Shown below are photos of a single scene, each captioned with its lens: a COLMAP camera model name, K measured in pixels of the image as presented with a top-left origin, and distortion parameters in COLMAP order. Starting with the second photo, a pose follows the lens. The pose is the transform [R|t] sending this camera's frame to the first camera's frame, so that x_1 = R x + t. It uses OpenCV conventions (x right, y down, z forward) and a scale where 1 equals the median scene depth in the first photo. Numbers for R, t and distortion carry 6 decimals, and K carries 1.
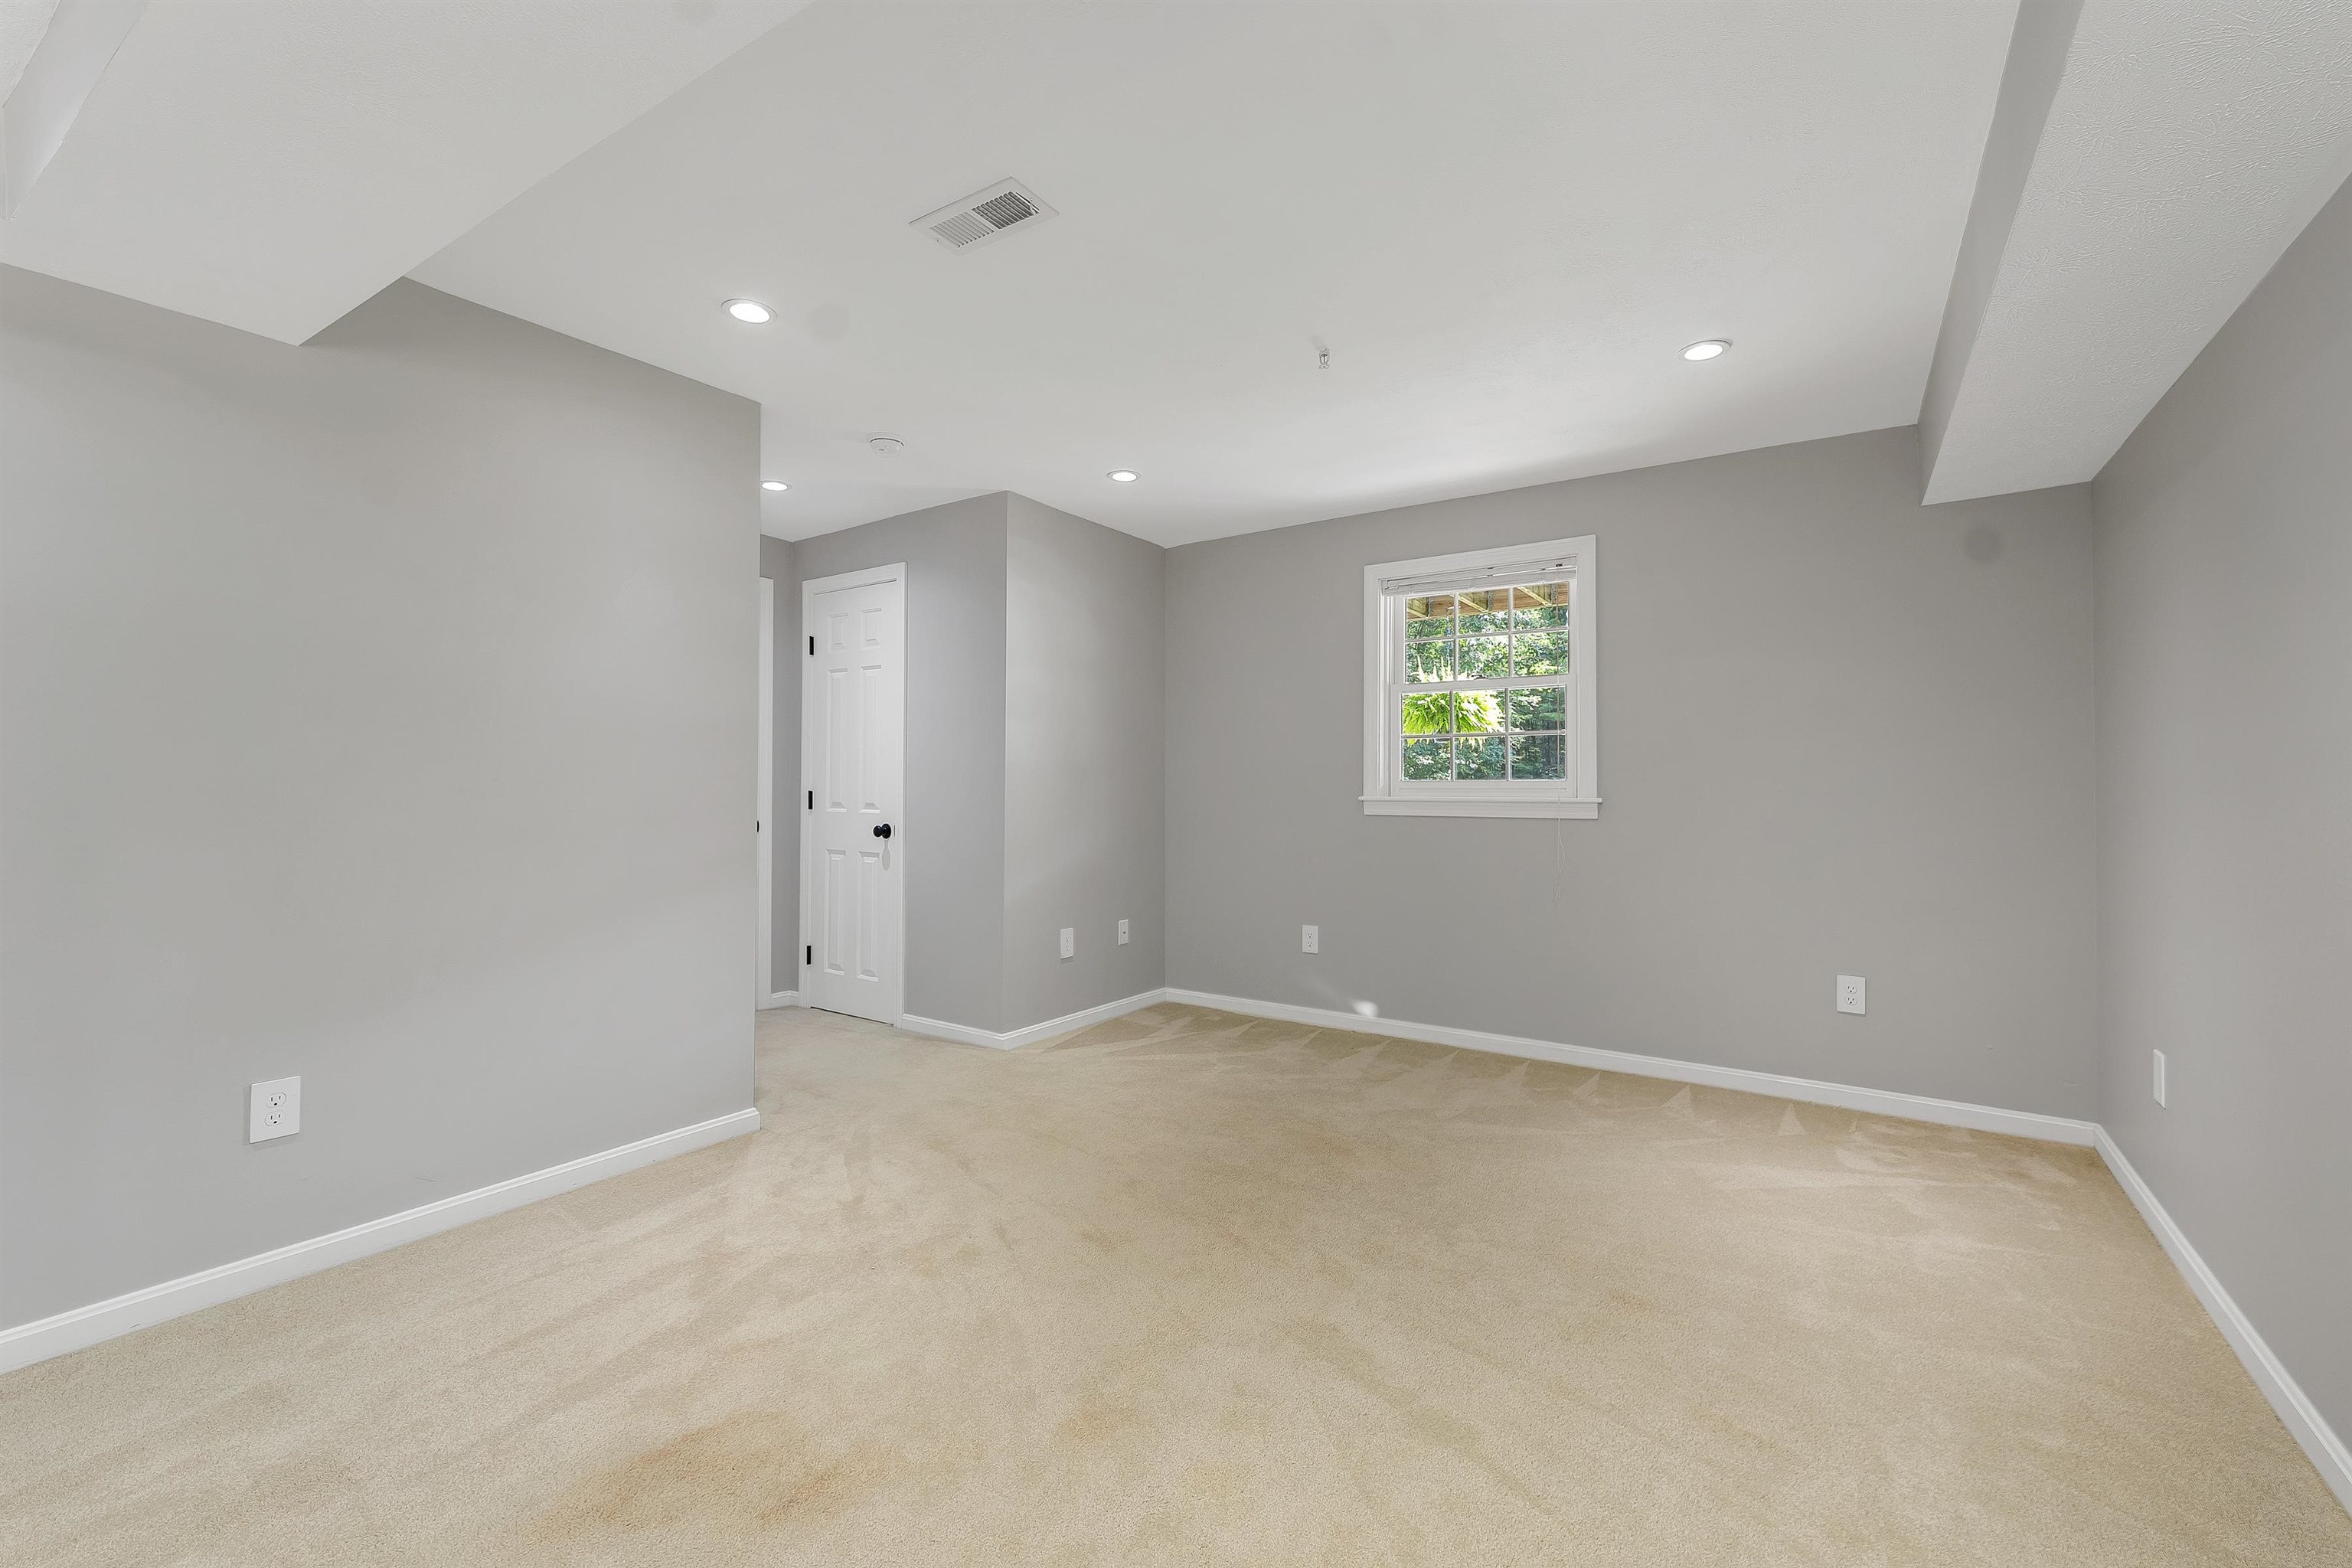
lens RADIAL K [[974.0, 0, 1175.1], [0, 974.0, 748.8], [0, 0, 1]] dist [0.016129, -0.000067]
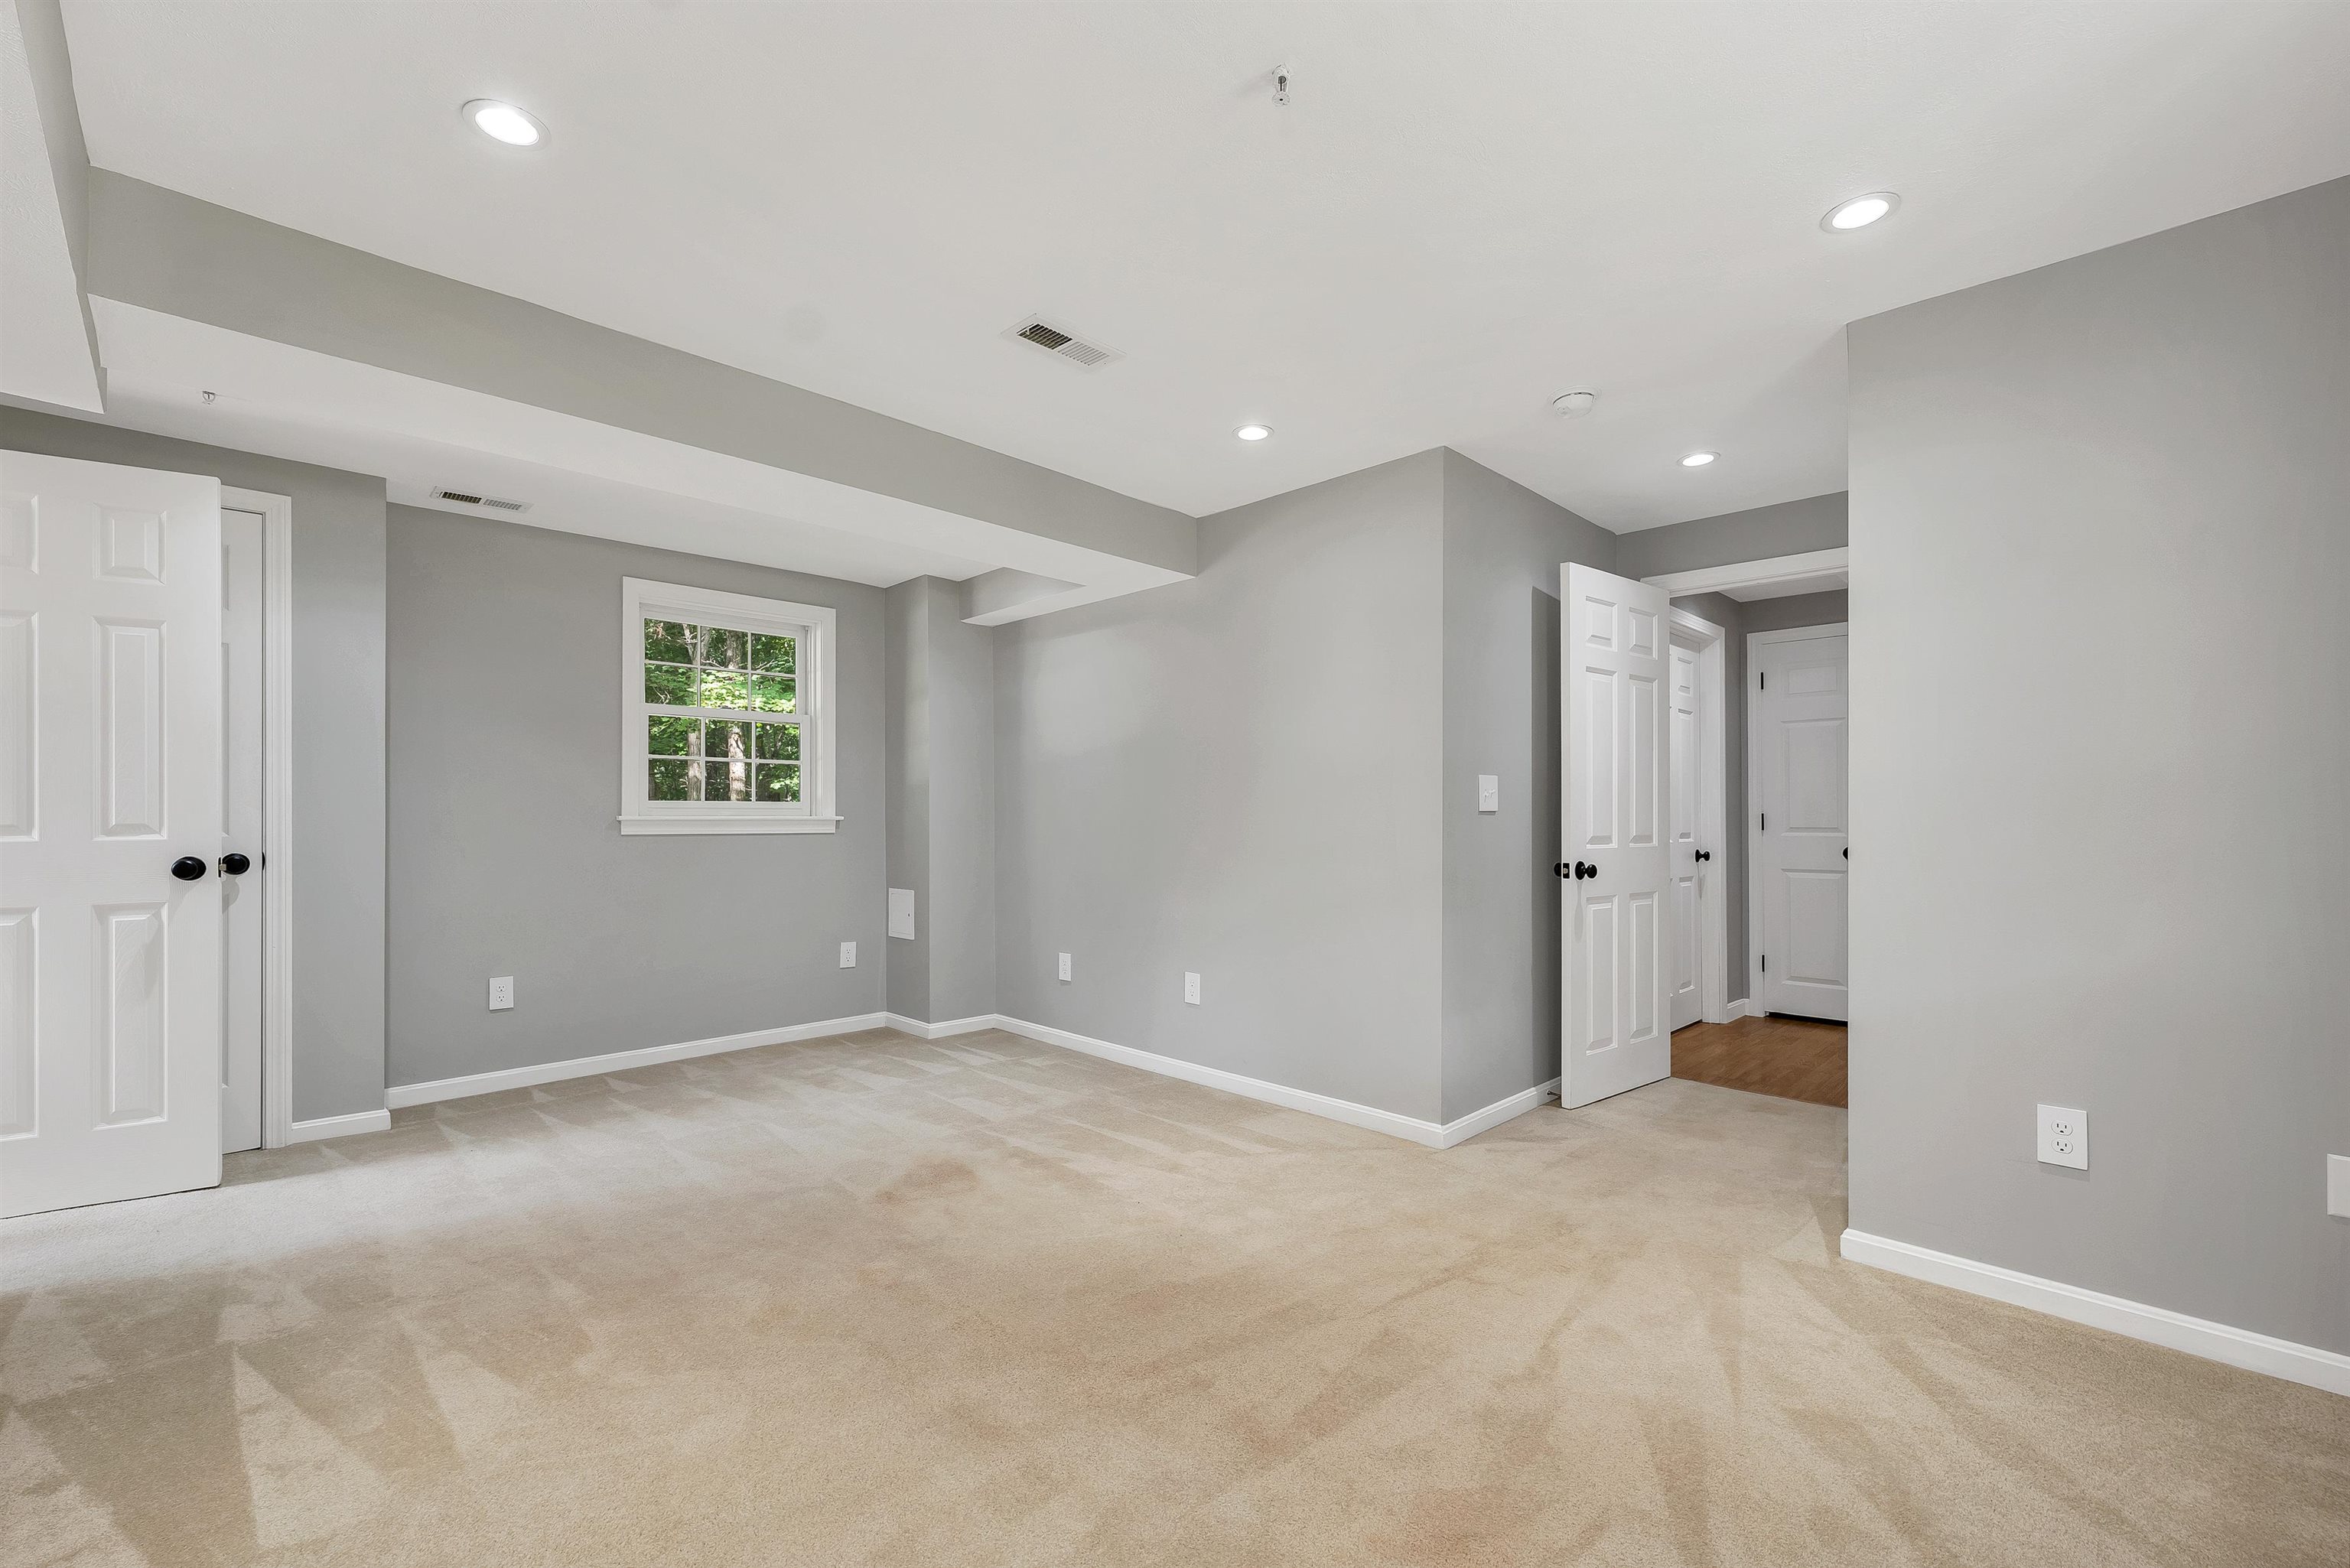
lens RADIAL K [[979.9, 0, 1149.6], [0, 979.9, 808.1], [0, 0, 1]] dist [-0.001864, -0.000085]
pose [[0.208682, 0.004048, 0.977975, -0.740204], [-0.037290, 0.999297, 0.003821, 0.019192], [-0.977272, -0.037266, 0.208686, 0.323032]]
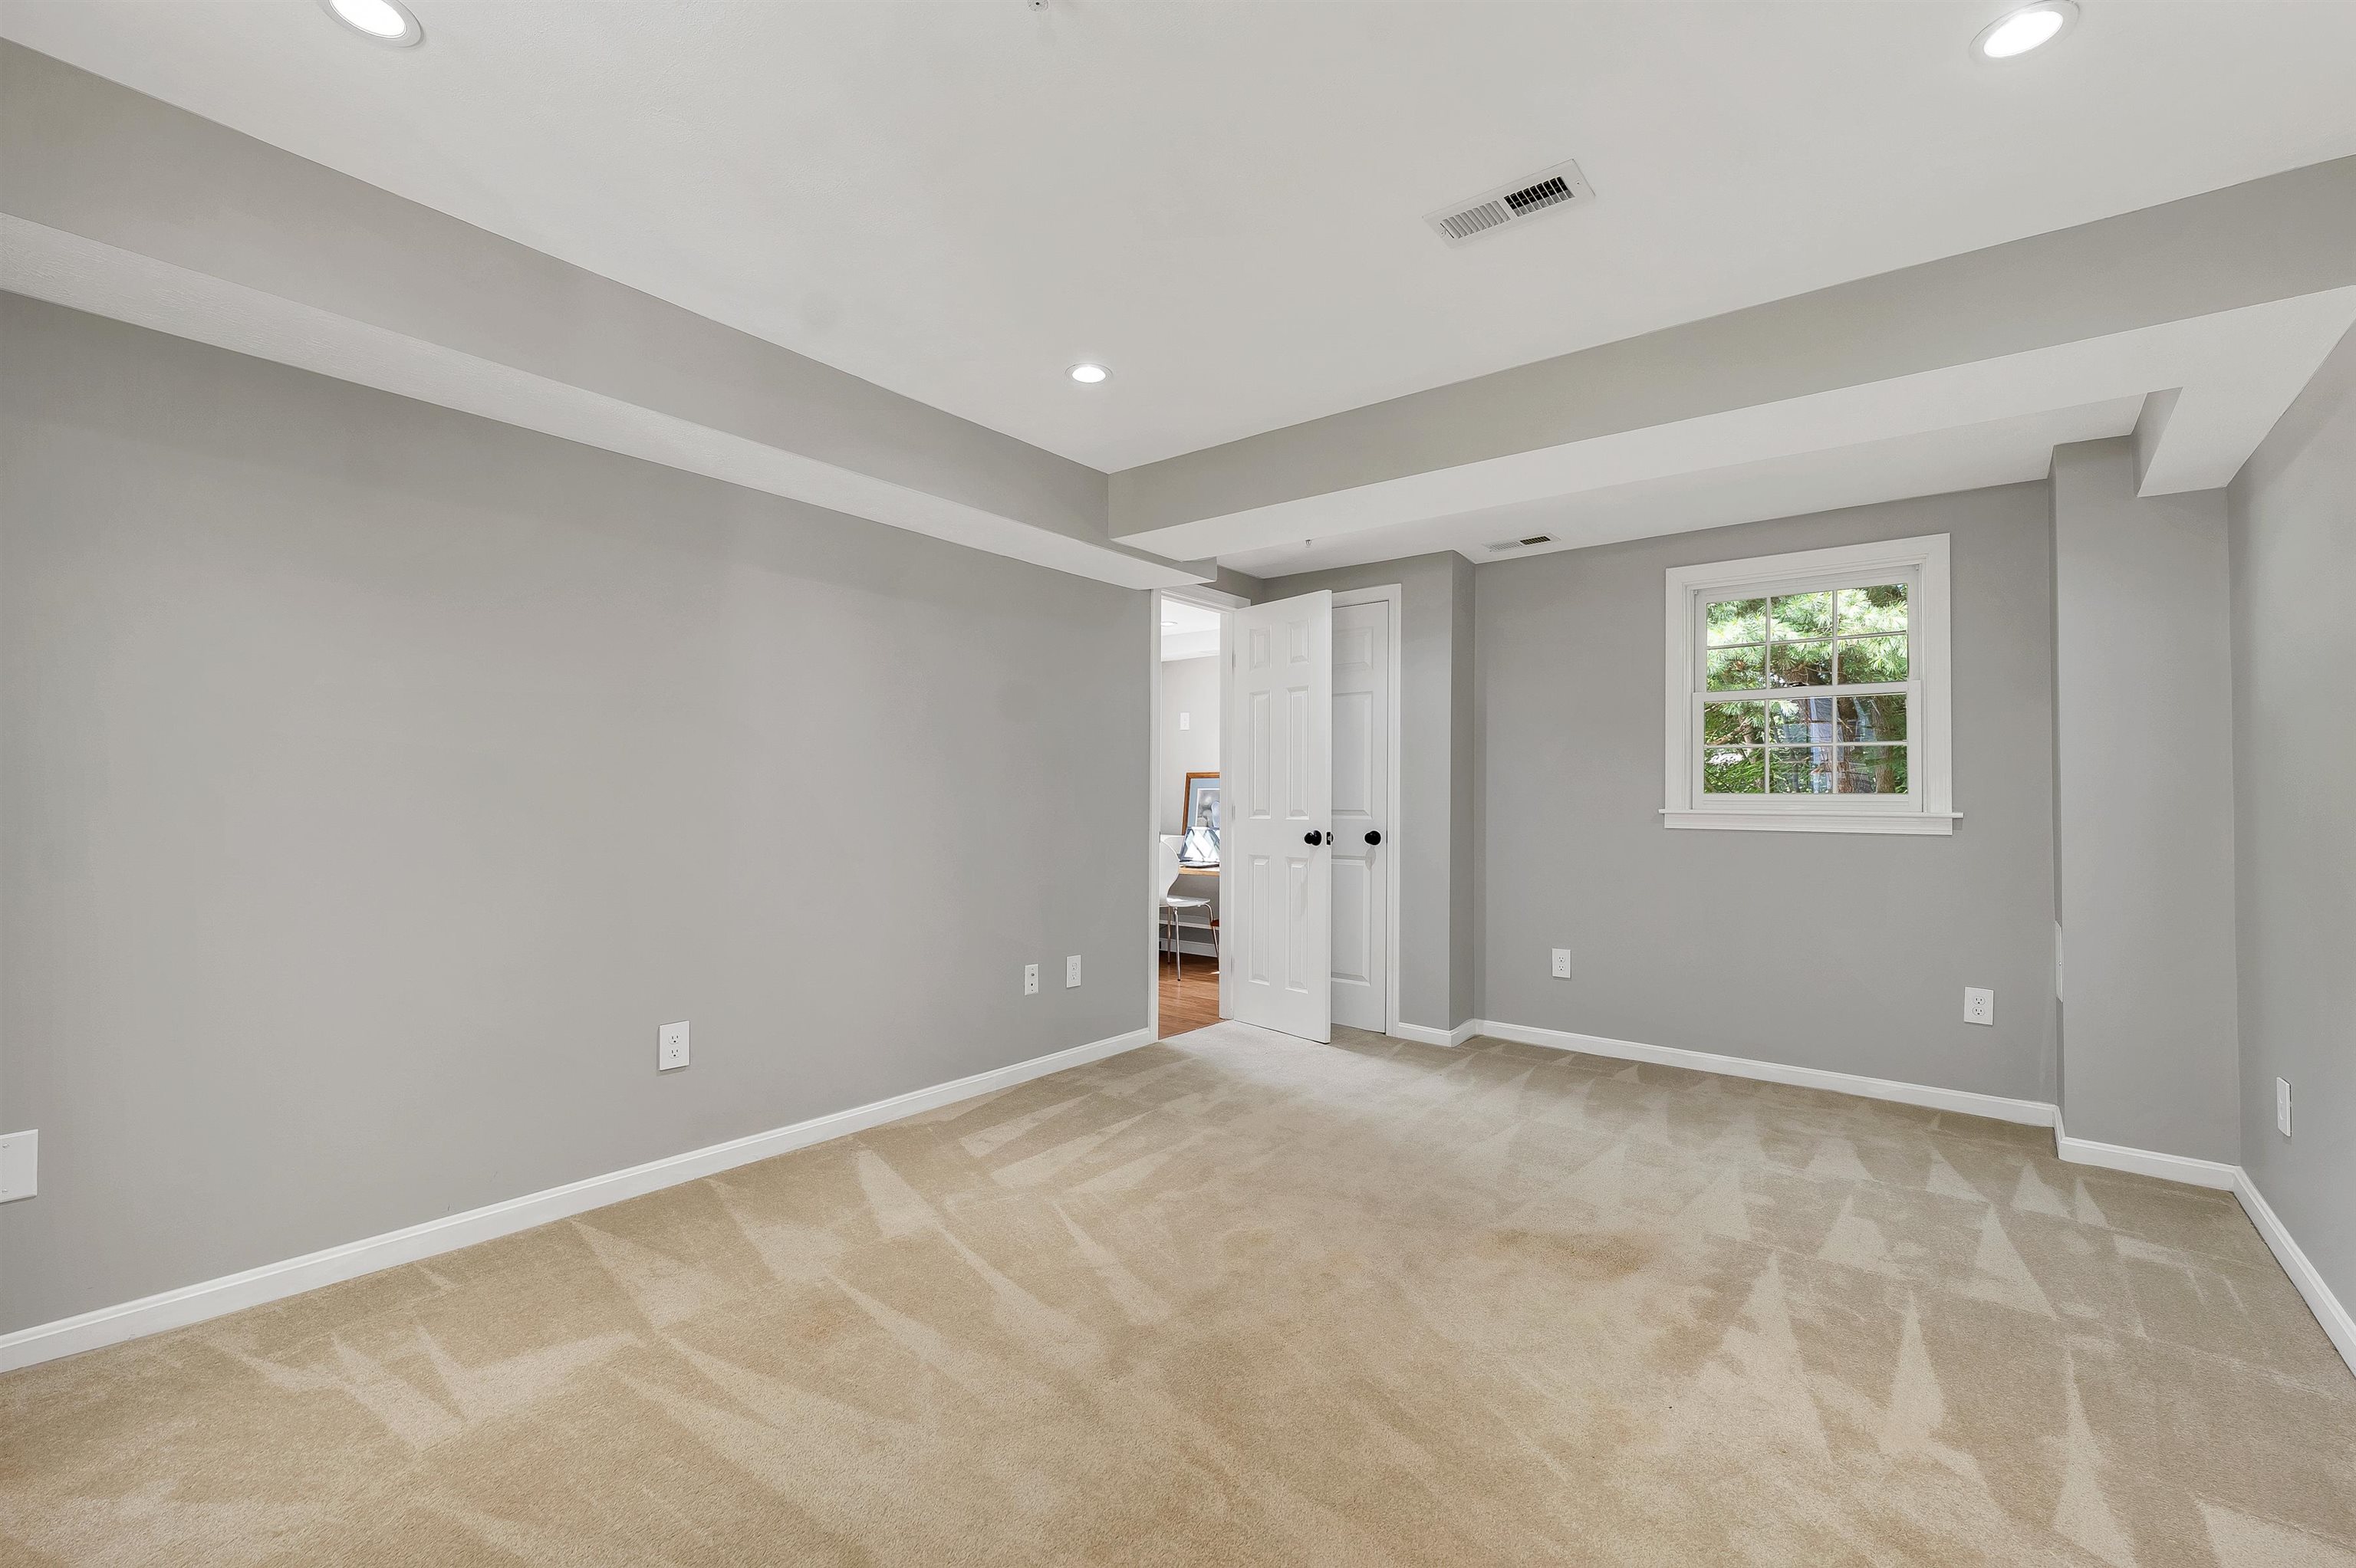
lens RADIAL K [[975.9, 0, 1178.0], [0, 975.9, 784.0], [0, 0, 1]] dist [-0.002544, -0.000032]
pose [[0.997112, 0.005554, -0.075741, -0.243590], [-0.004172, 0.999822, 0.018401, 0.008376], [0.075830, -0.018032, 0.996958, 0.000833]]
